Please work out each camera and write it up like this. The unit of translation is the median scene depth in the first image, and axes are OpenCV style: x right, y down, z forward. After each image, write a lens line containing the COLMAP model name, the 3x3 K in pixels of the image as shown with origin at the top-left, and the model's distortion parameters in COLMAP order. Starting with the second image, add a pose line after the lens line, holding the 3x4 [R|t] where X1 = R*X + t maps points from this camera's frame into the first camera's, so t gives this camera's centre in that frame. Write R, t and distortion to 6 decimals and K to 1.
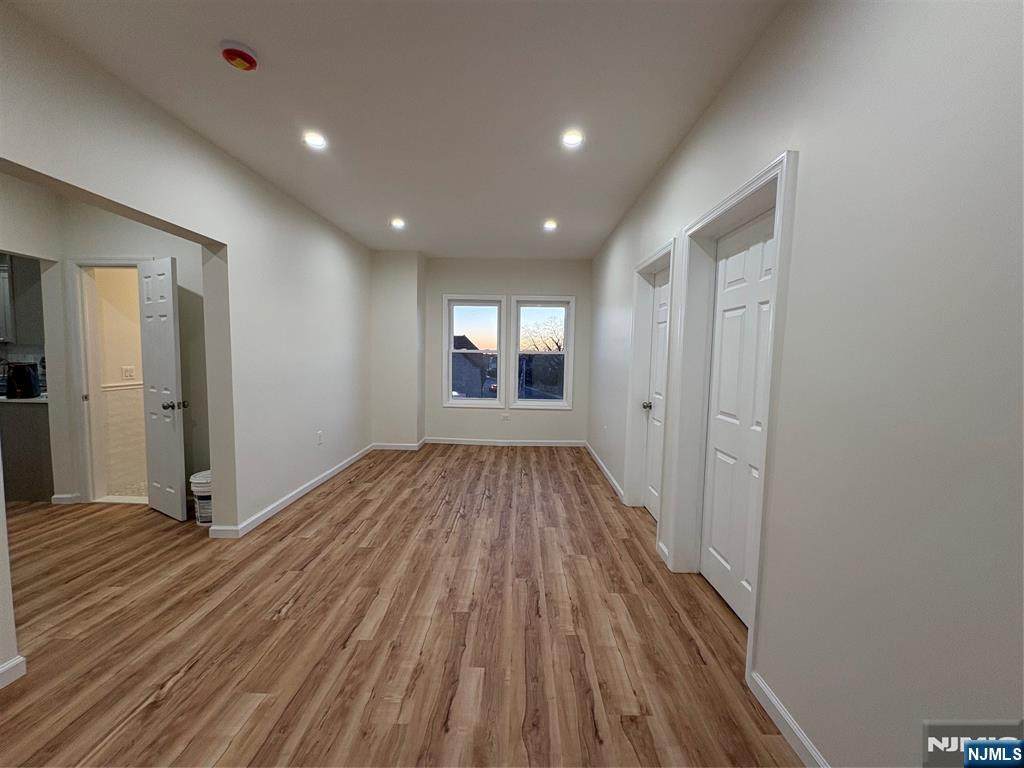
lens RADIAL K [[406.9, 0, 512.3], [0, 406.9, 381.5], [0, 0, 1]] dist [-0.003764, 0.001075]
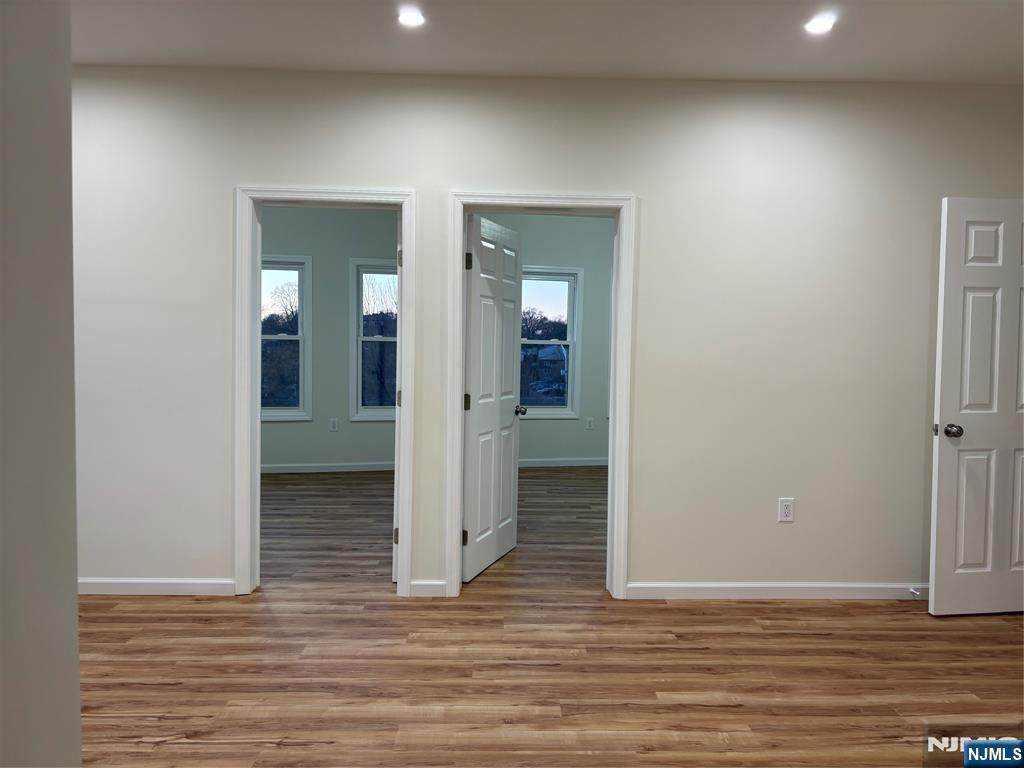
lens RADIAL K [[767.9, 0, 512.4], [0, 767.9, 382.0], [0, 0, 1]] dist [0.030340, -0.009652]
pose [[-0.032408, -0.066975, 0.997228, -0.975117], [0.051205, 0.996331, 0.068579, -0.067177], [-0.998162, 0.053286, -0.028859, 0.749330]]
